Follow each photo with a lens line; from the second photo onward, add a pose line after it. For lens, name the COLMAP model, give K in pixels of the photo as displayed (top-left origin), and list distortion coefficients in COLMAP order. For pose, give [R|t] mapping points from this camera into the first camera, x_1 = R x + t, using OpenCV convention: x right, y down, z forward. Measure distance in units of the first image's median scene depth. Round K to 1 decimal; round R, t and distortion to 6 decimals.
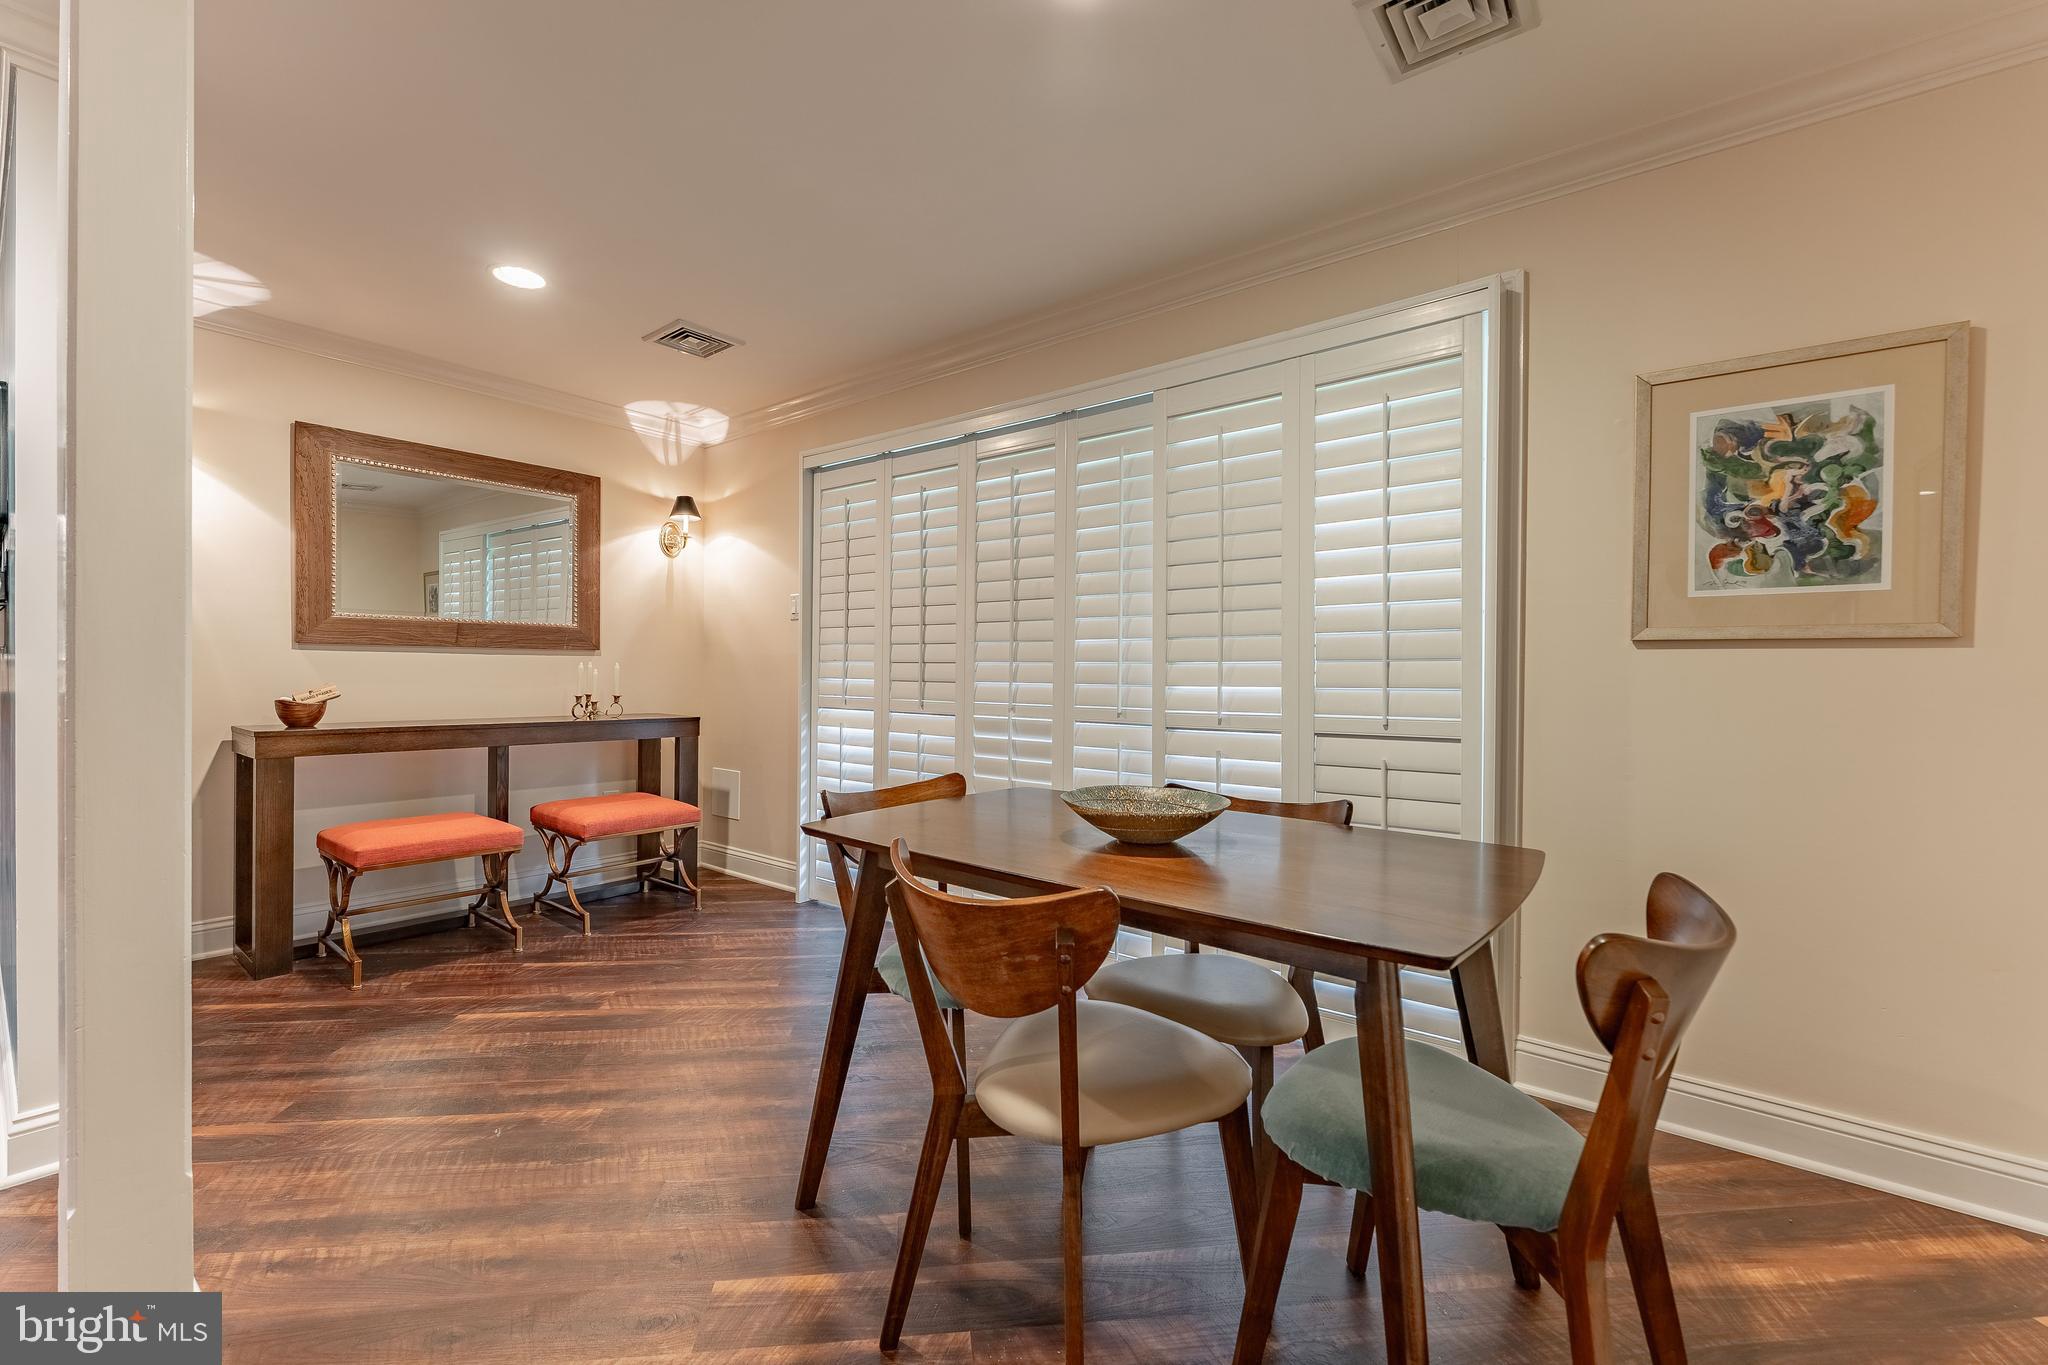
lens RADIAL K [[825.7, 0, 1018.1], [0, 825.7, 681.2], [0, 0, 1]] dist [0.001235, -0.001701]
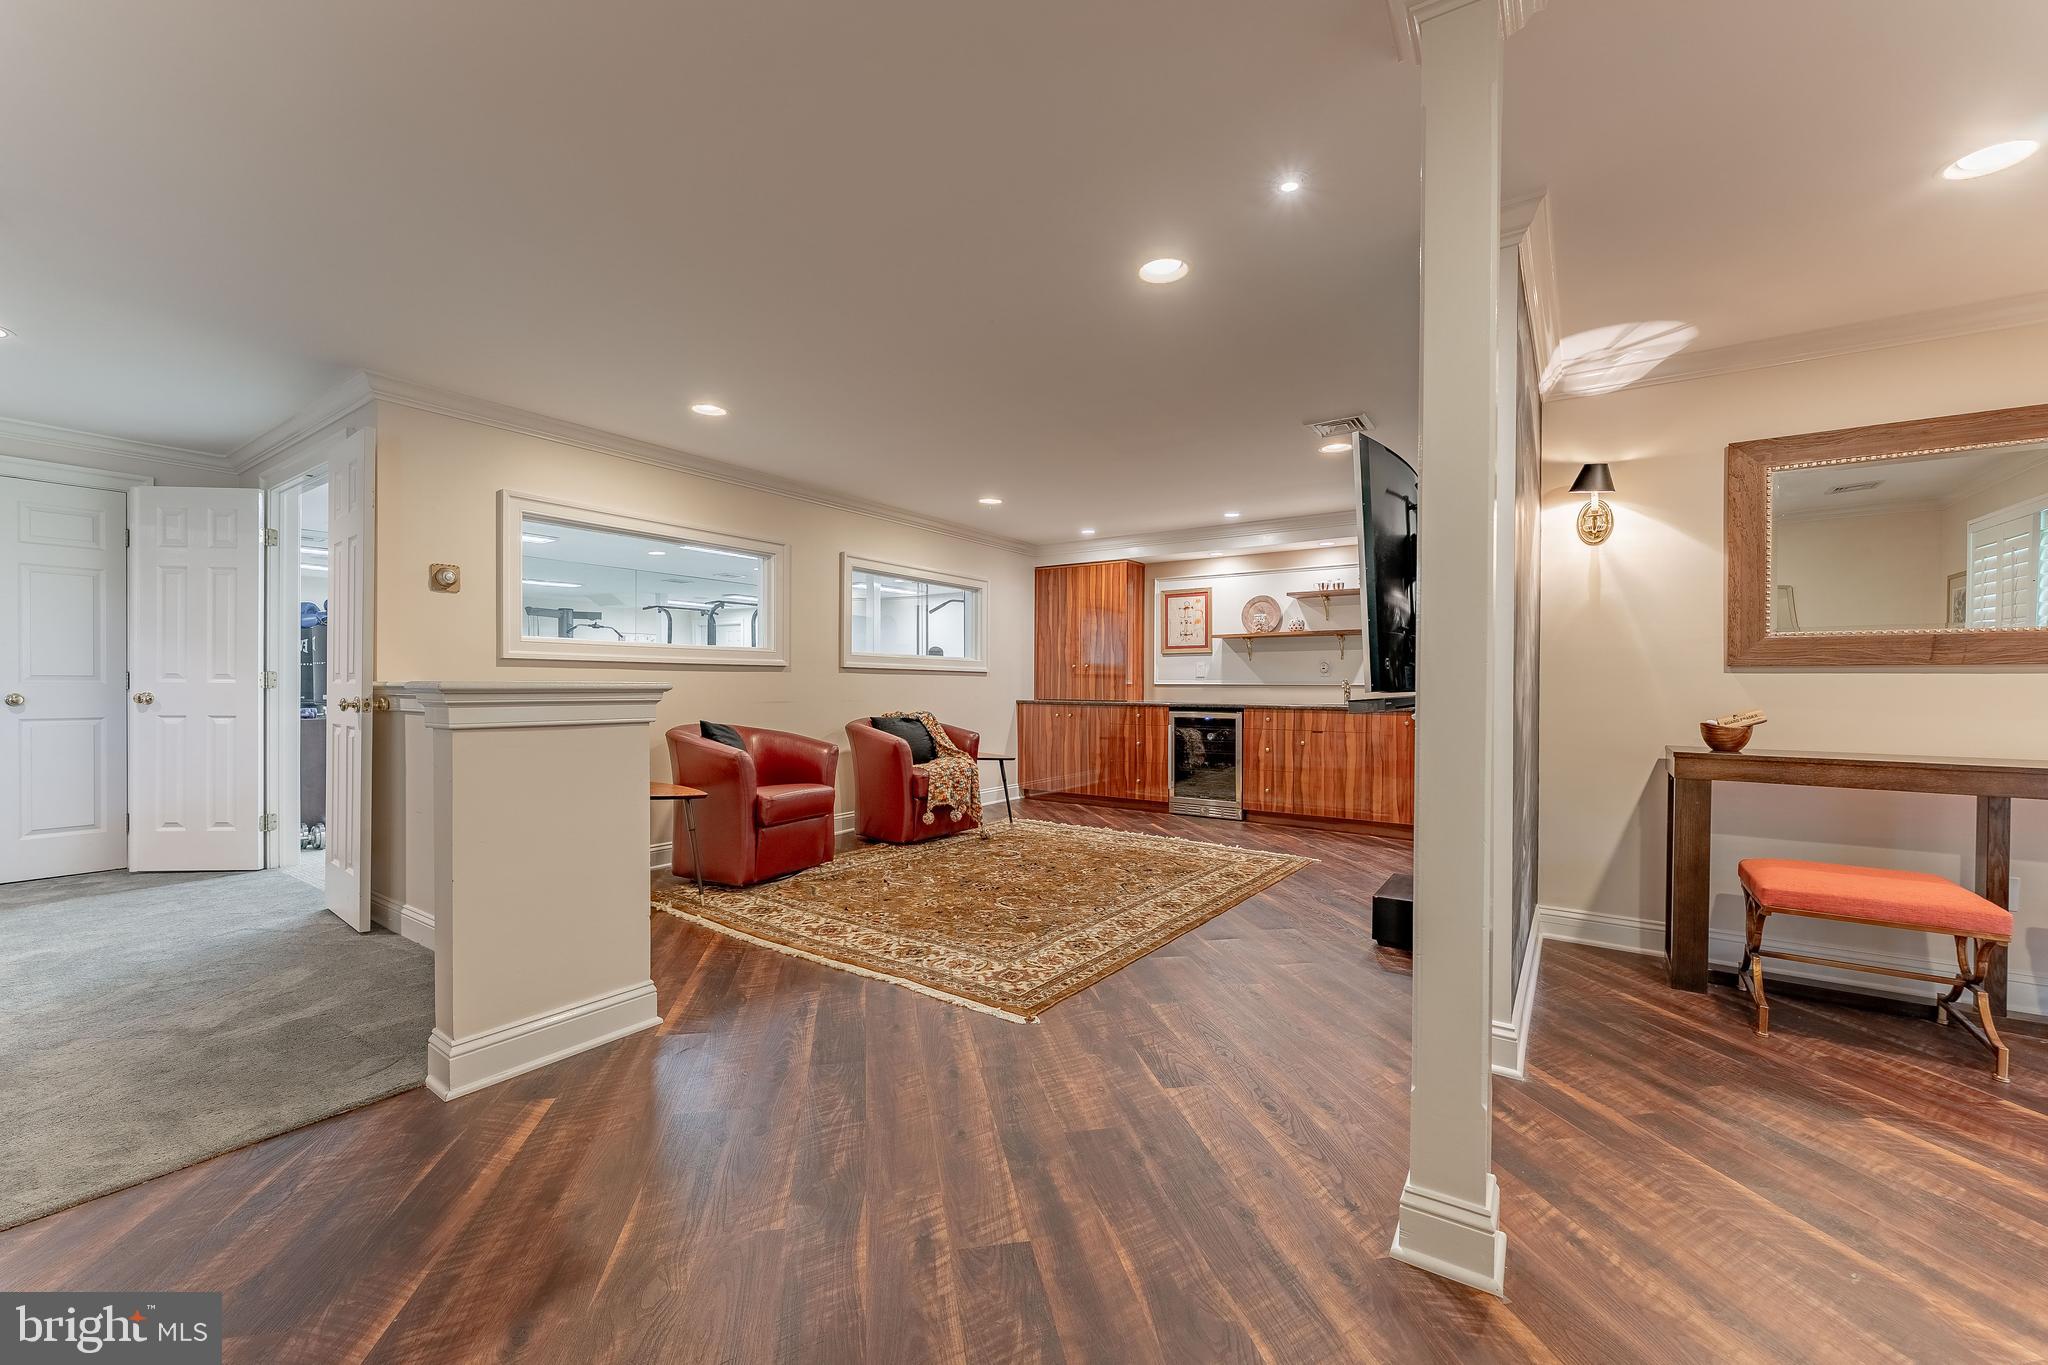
lens RADIAL K [[825.7, 0, 1022.8], [0, 825.7, 686.6], [0, 0, 1]] dist [0.001235, -0.001701]
pose [[0.066692, -0.006552, -0.997752, 0.071474], [-0.017446, 0.999818, -0.007731, 0.000994], [0.997621, 0.017923, 0.066566, 0.097875]]
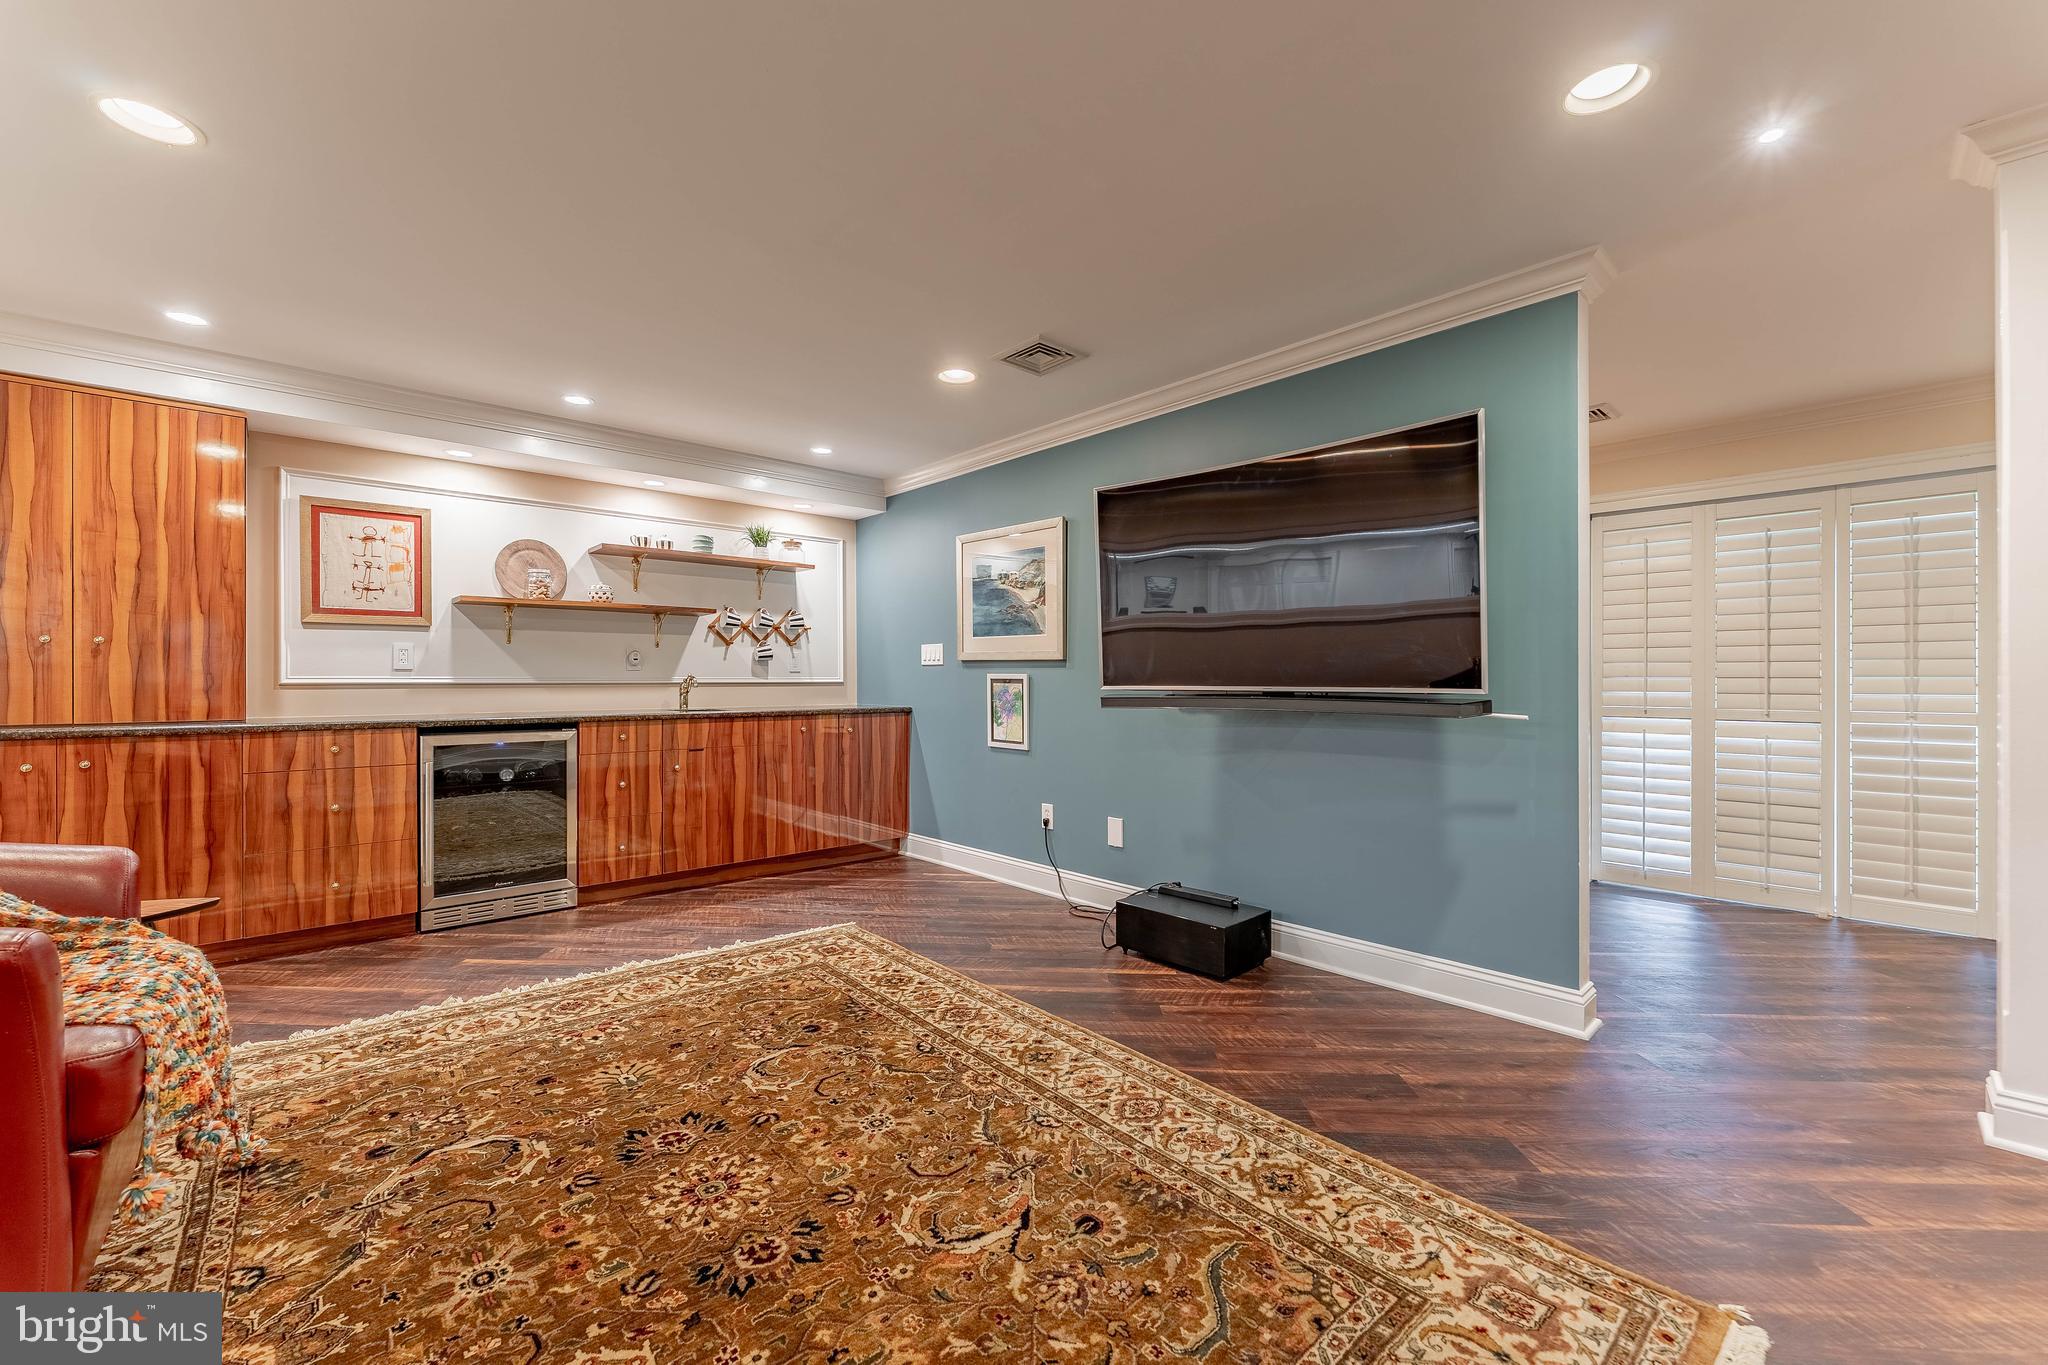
lens RADIAL K [[825.7, 0, 1015.2], [0, 825.7, 675.3], [0, 0, 1]] dist [0.001235, -0.001701]
pose [[0.986754, -0.010913, -0.161856, -1.165285], [0.007848, 0.999778, -0.019567, -0.013052], [0.162033, 0.018037, 0.986620, -0.379361]]
